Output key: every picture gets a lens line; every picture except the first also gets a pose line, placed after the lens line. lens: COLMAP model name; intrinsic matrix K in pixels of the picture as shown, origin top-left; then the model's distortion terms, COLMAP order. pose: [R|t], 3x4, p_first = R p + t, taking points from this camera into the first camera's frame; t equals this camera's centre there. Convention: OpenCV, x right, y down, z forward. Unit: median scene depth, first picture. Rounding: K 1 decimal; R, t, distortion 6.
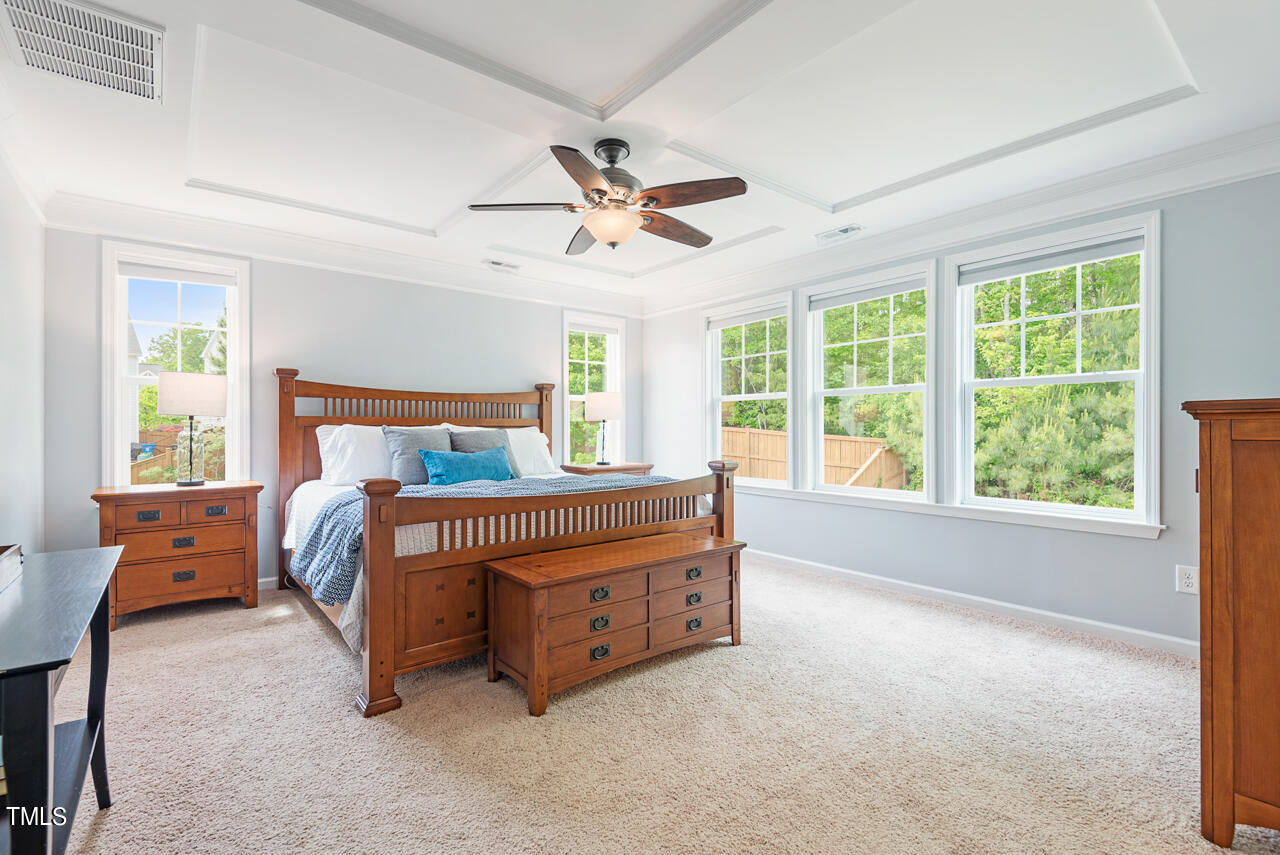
lens RADIAL K [[580.0, 0, 650.0], [0, 580.0, 442.3], [0, 0, 1]] dist [0.029143, -0.018635]
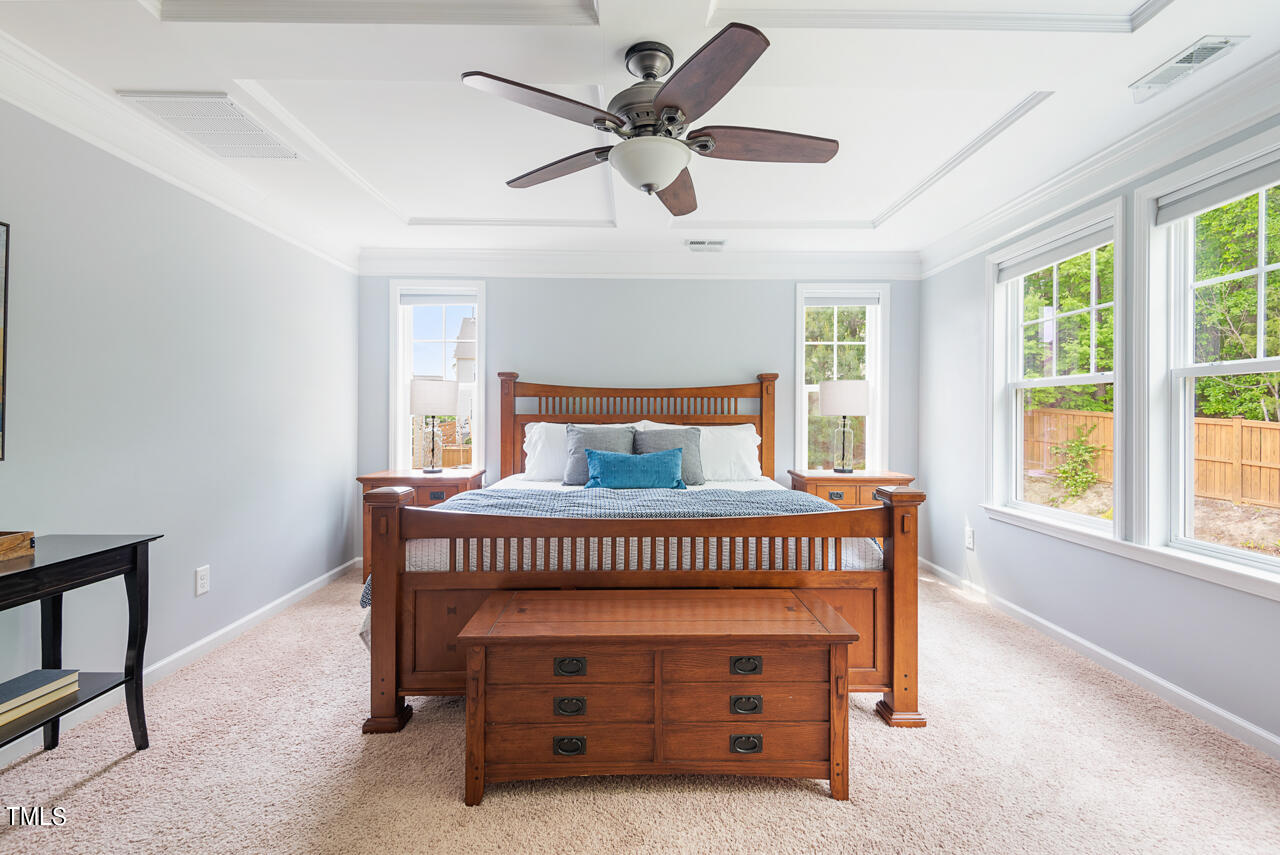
lens RADIAL K [[580.0, 0, 644.8], [0, 580.0, 424.7], [0, 0, 1]] dist [0.029143, -0.018635]
pose [[0.786482, 0.013018, -0.617477, 0.265638], [-0.018142, 0.999833, -0.002027, -0.027108], [0.617347, 0.012796, 0.786587, 0.286752]]
